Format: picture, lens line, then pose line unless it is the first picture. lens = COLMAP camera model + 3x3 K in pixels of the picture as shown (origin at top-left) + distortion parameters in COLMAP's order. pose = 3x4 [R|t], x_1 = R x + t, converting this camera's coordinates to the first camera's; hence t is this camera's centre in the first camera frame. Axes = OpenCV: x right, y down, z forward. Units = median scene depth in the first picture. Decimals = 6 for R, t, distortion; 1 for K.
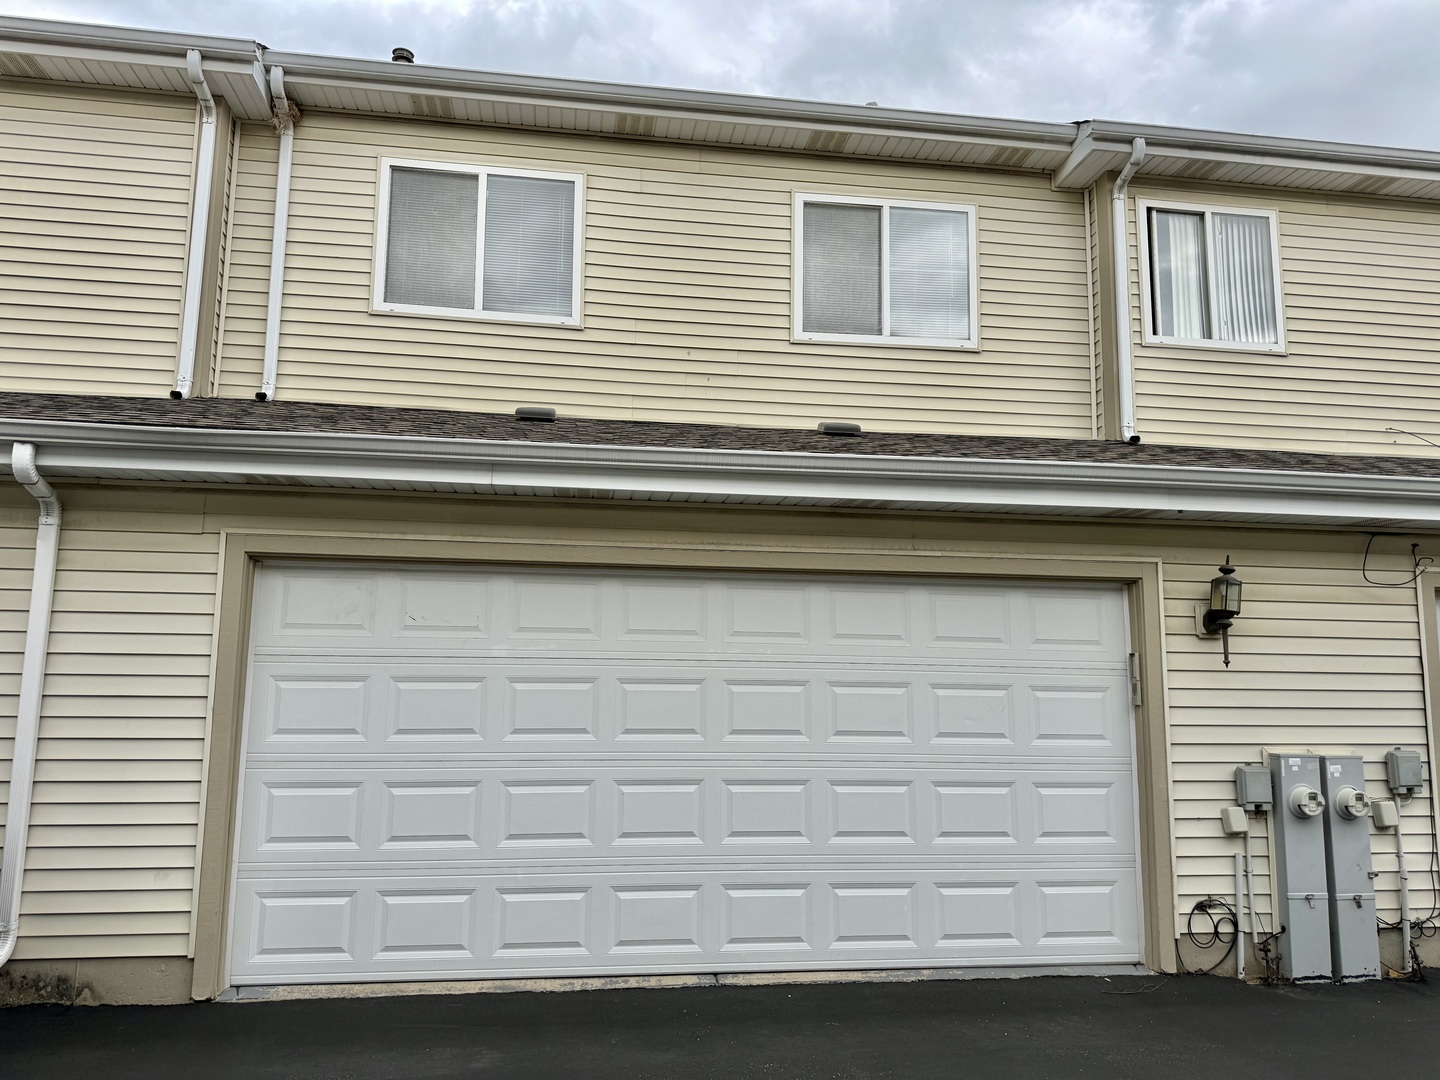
lens RADIAL K [[1001.0, 0, 720.0], [0, 1001.0, 540.0], [0, 0, 1]] dist [0.003445, 0.000849]
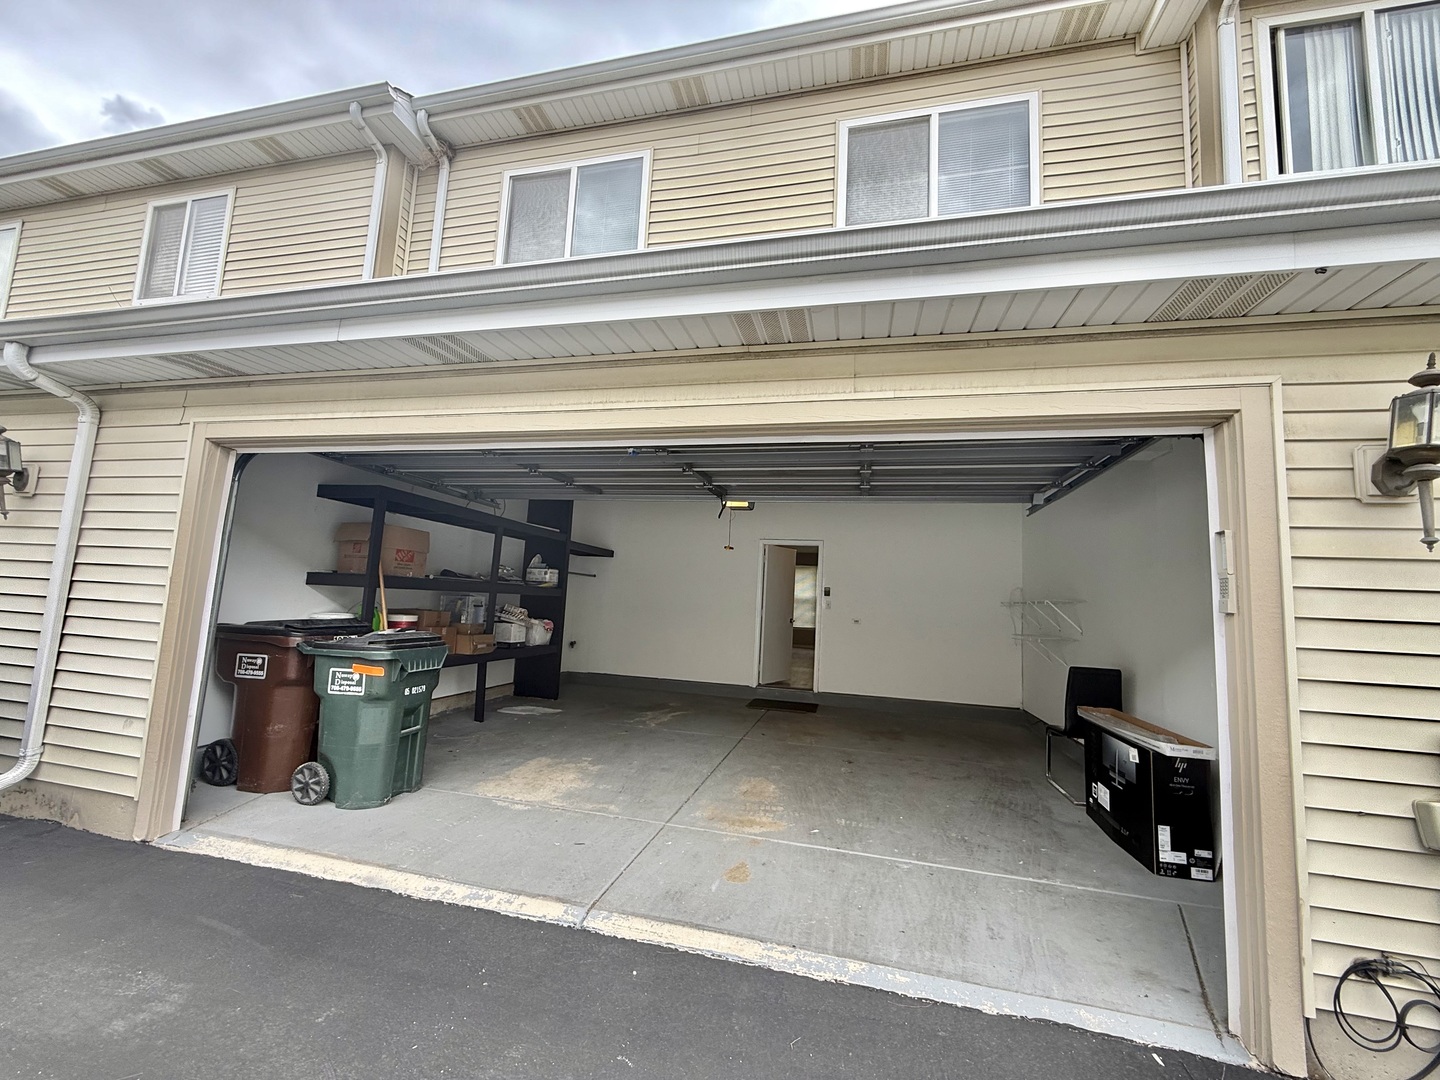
lens RADIAL K [[575.9, 0, 717.7], [0, 575.9, 539.4], [0, 0, 1]] dist [-0.001847, 0.000293]
pose [[0.929080, -0.007100, -0.369812, 0.253771], [0.016269, 0.999633, 0.021680, 0.106050], [0.369522, -0.026158, 0.928854, 0.551697]]
